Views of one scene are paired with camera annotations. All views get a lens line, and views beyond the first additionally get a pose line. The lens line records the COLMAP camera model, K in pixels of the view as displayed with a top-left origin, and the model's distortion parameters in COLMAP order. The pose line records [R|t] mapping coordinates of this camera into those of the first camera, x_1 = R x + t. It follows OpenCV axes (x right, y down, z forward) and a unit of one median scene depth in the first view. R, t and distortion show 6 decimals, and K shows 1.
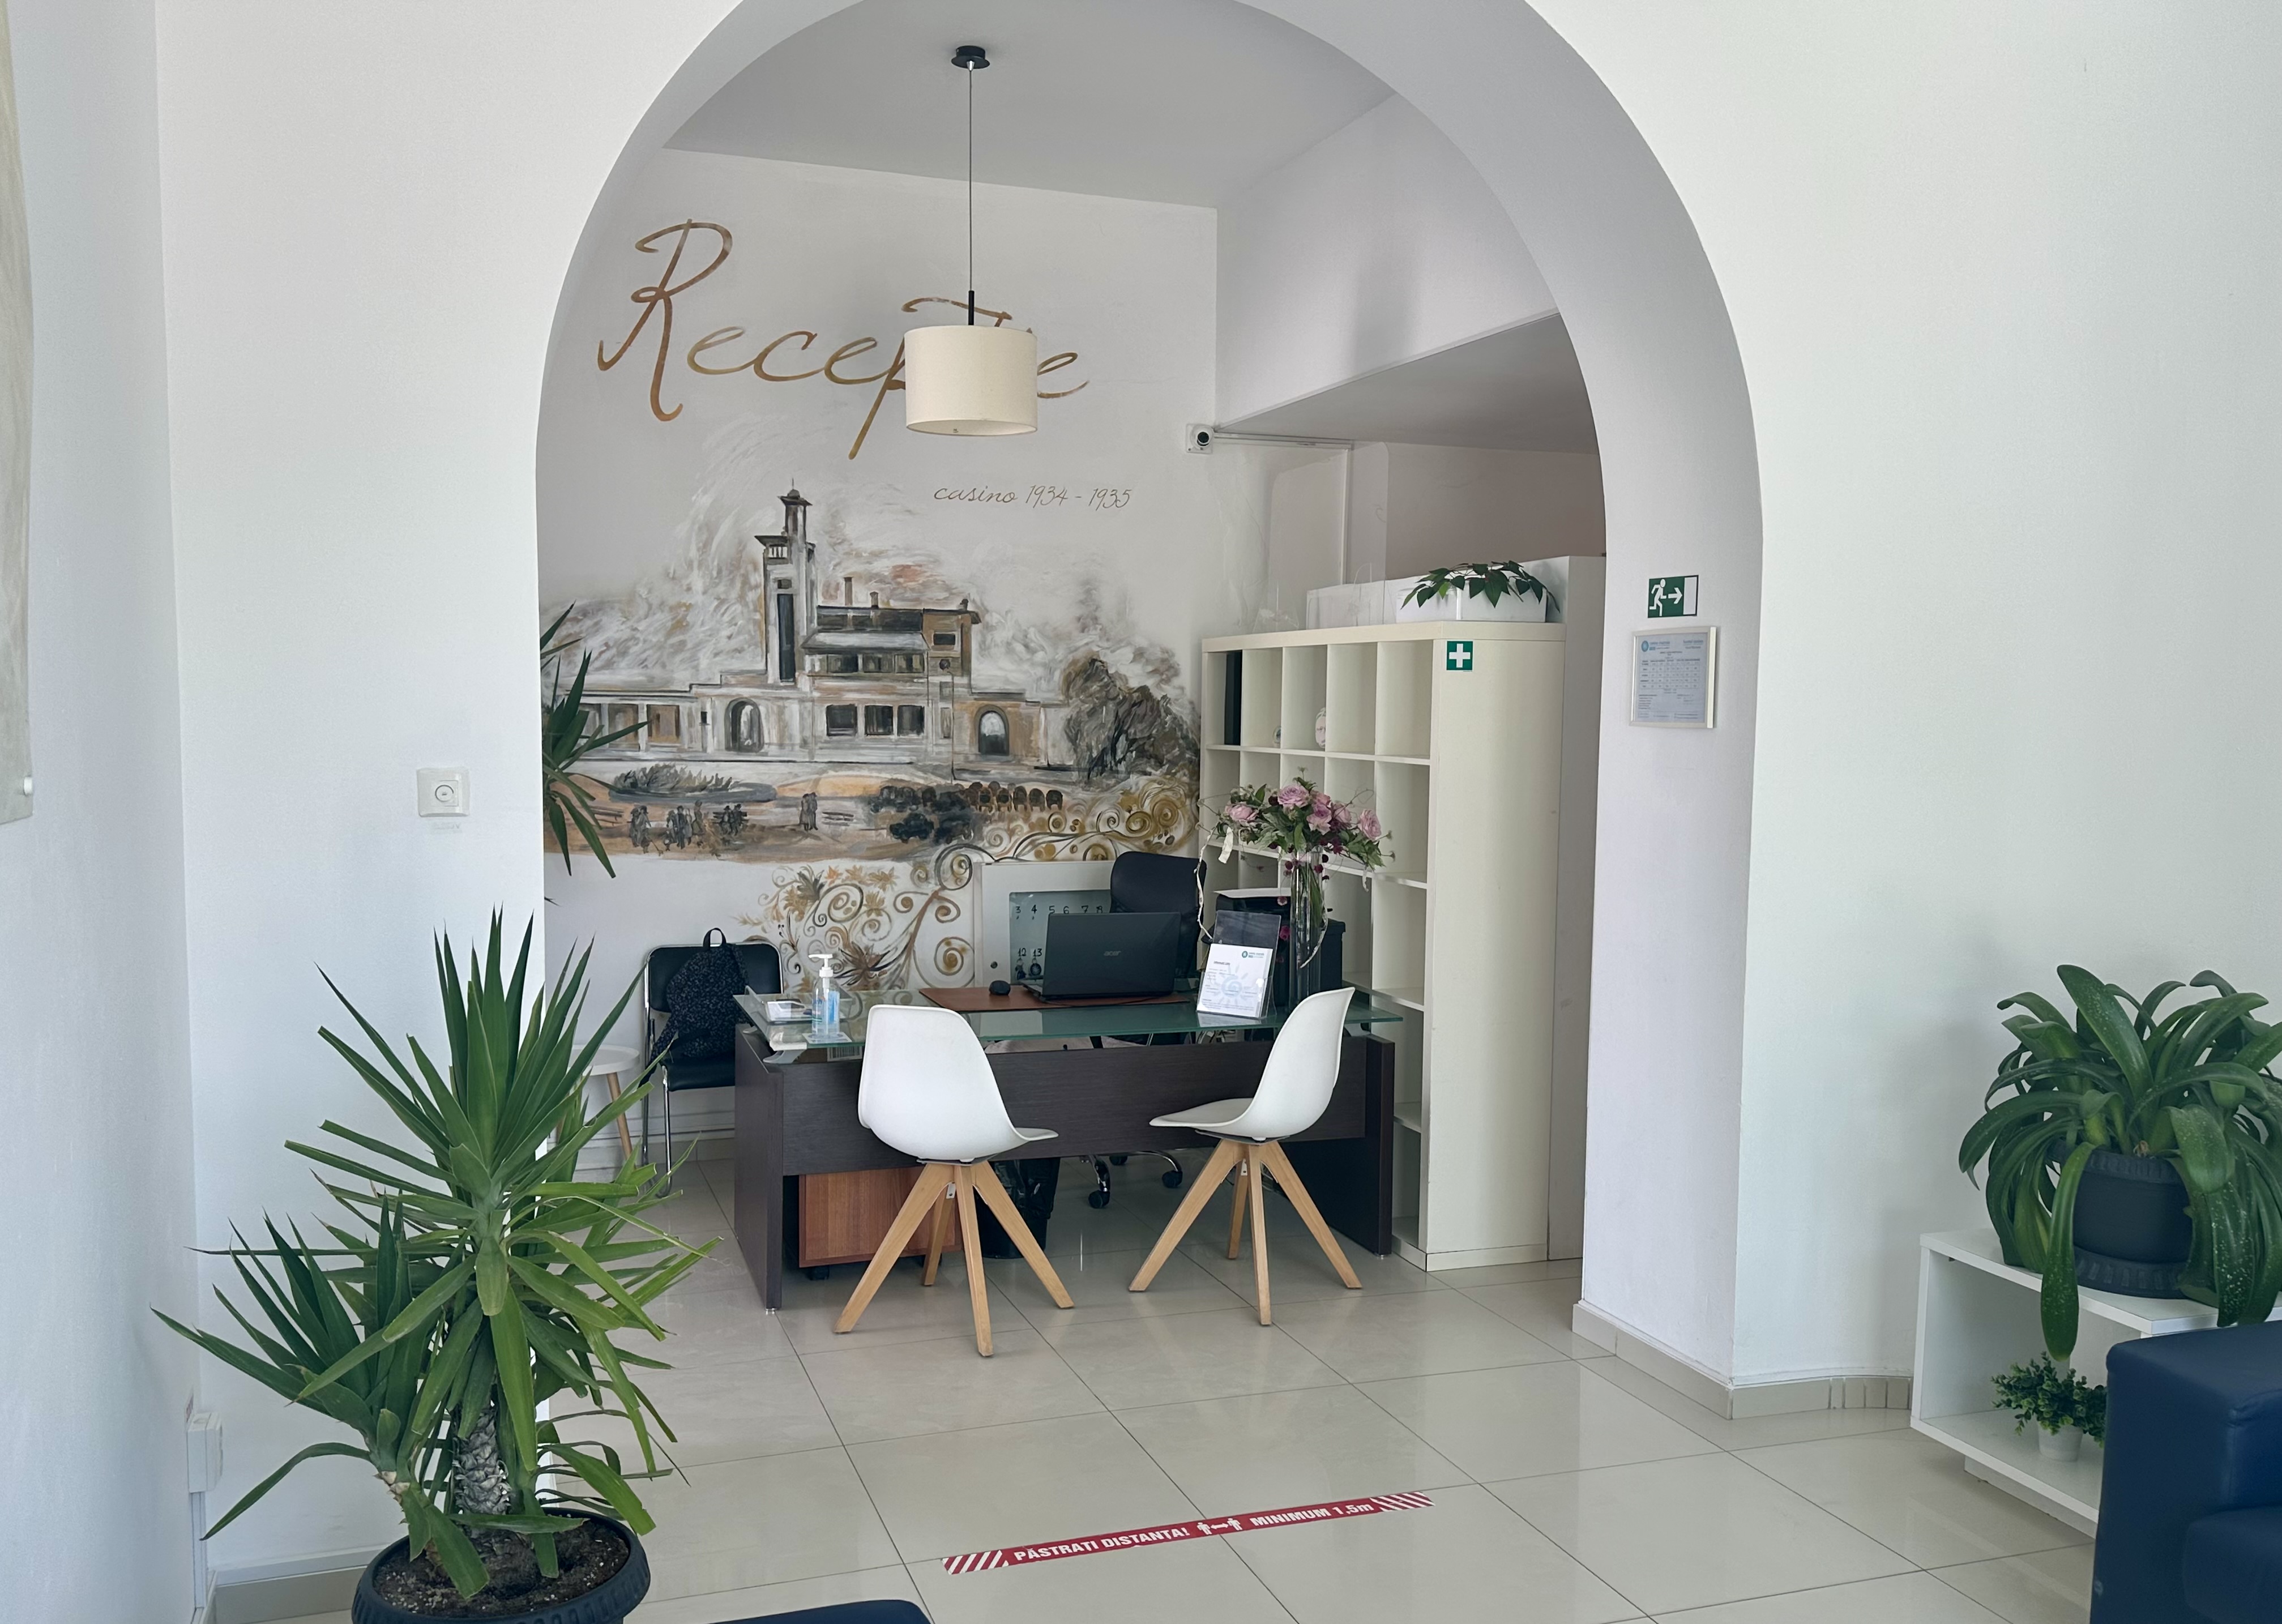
lens RADIAL K [[1940.6, 0, 1138.7], [0, 1940.6, 833.5], [0, 0, 1]] dist [0.125923, -0.005450]
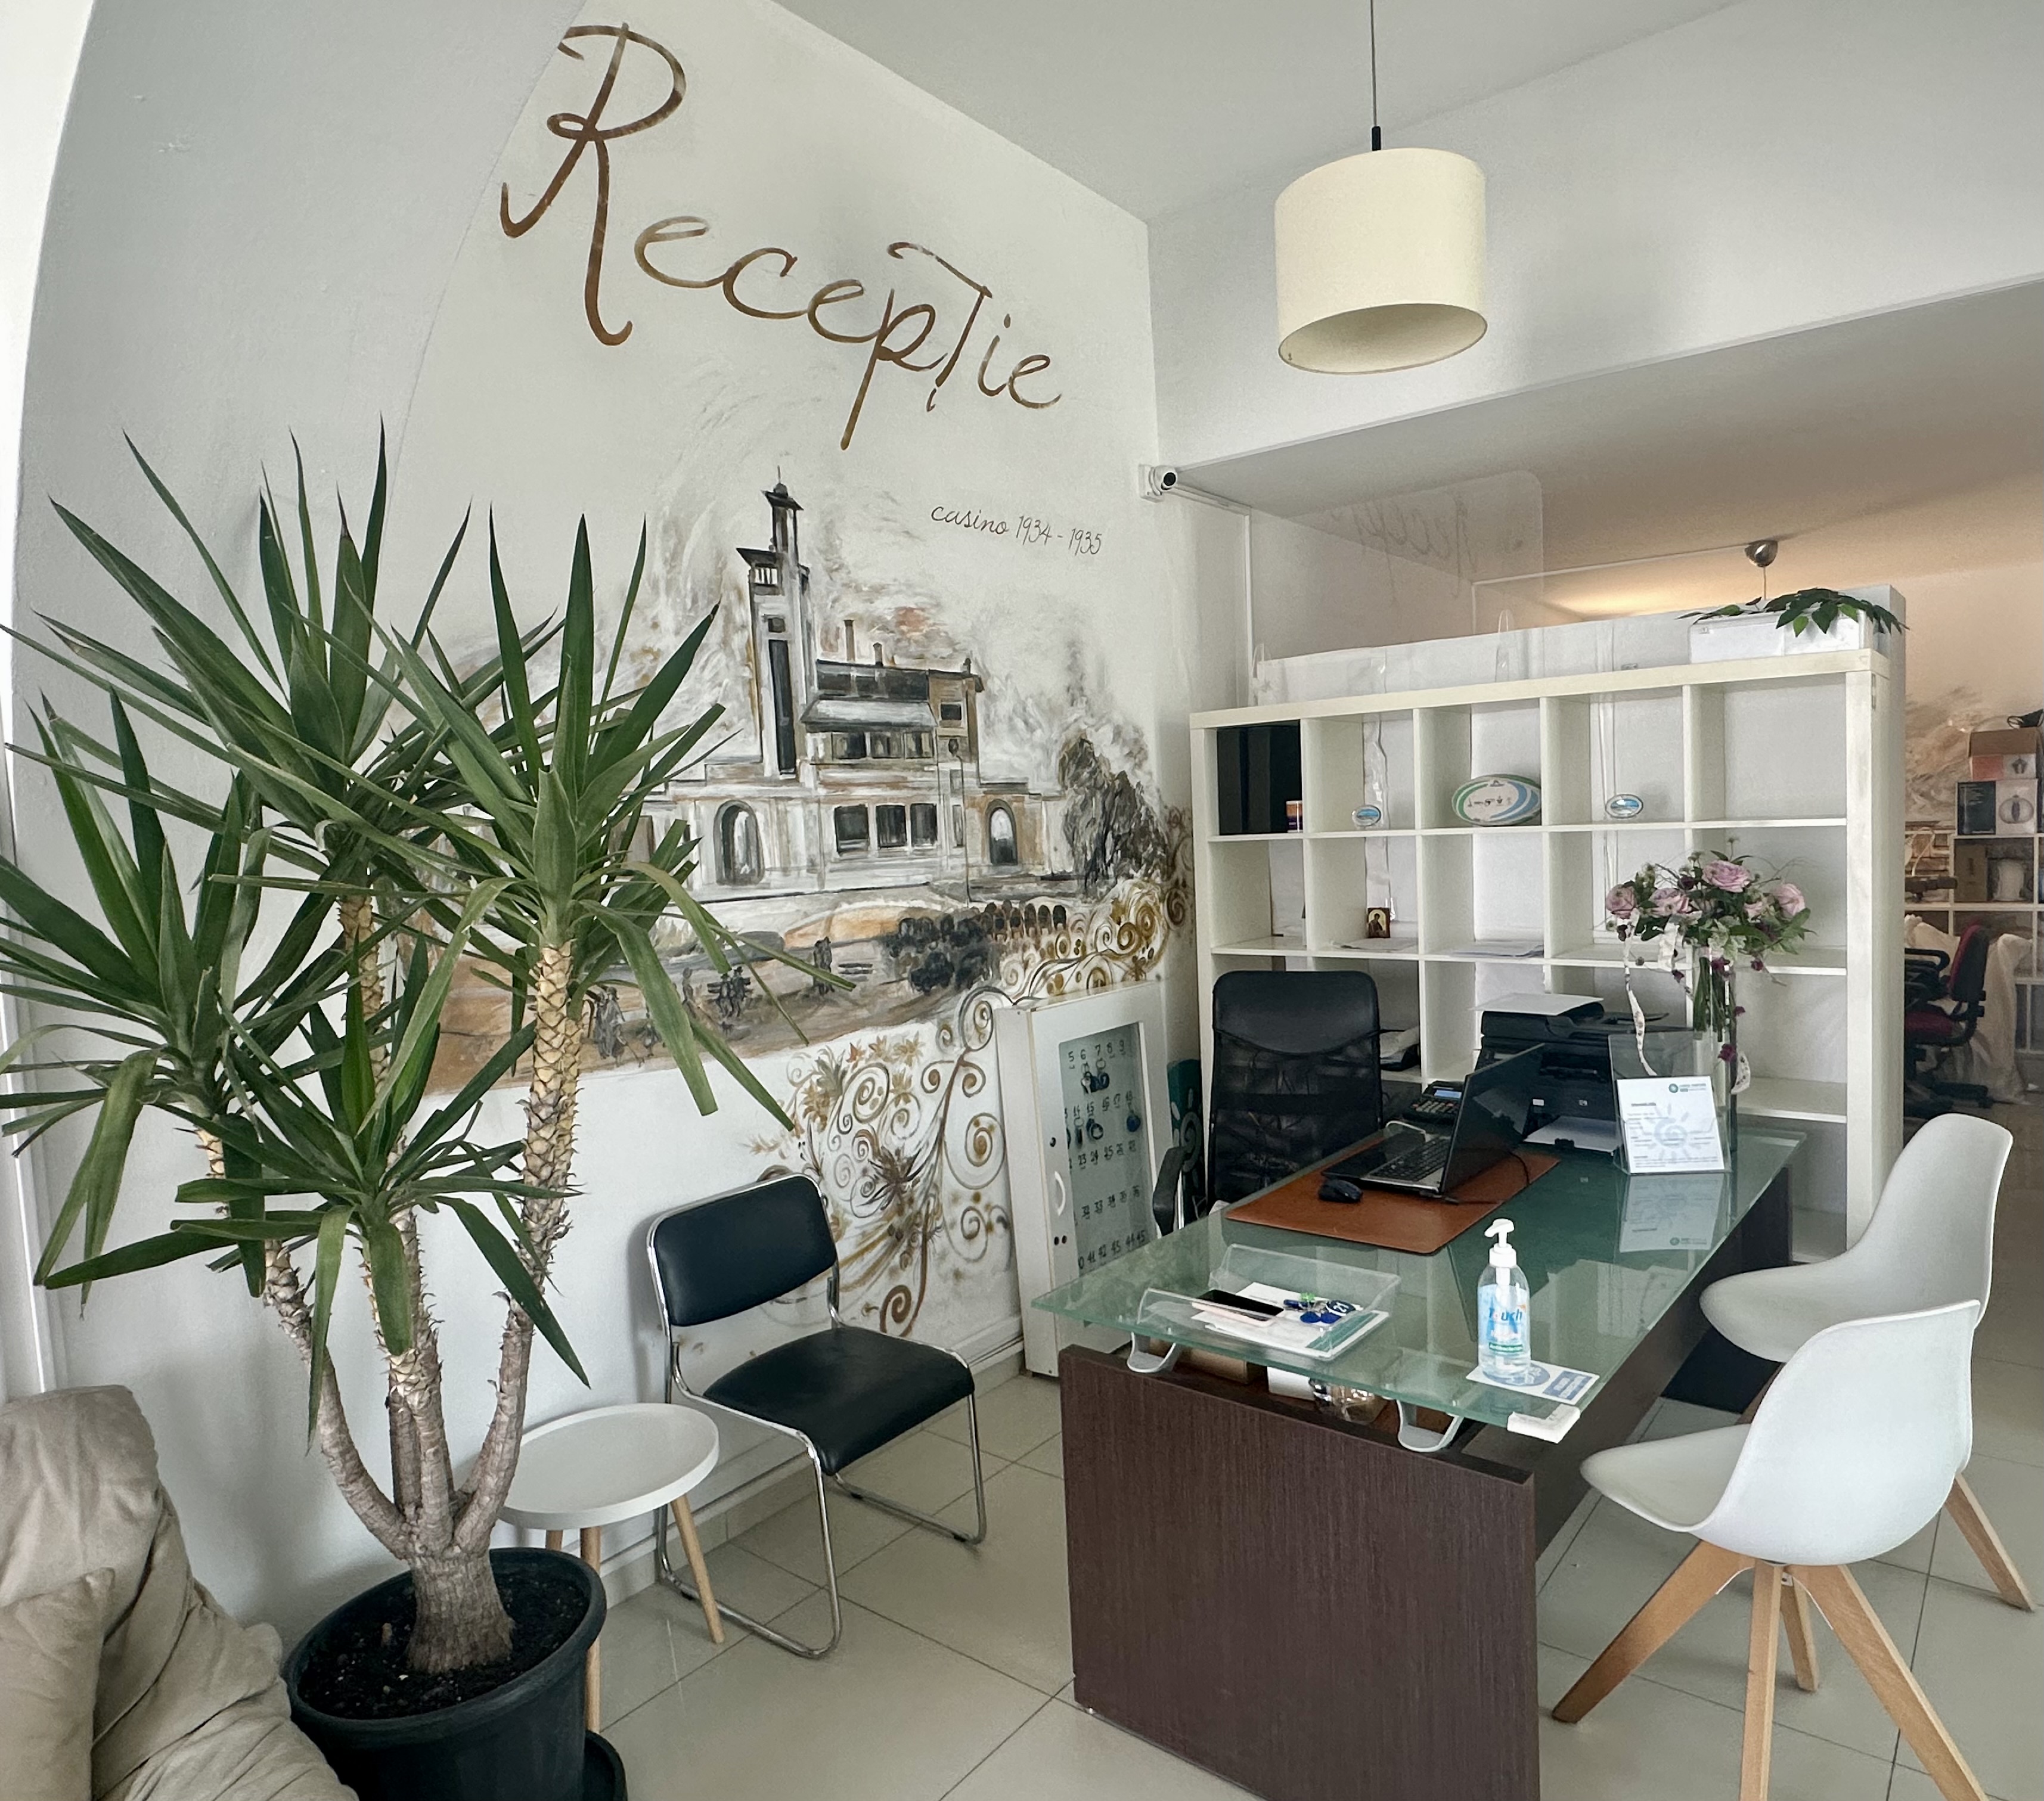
lens RADIAL K [[1279.4, 0, 1024.4], [0, 1279.4, 888.0], [0, 0, 1]] dist [-0.002035, 0.010495]
pose [[0.830338, -0.077223, 0.551883, -0.349788], [0.090509, 0.995891, 0.003176, -0.033033], [-0.549861, 0.047313, 0.833915, 0.588863]]
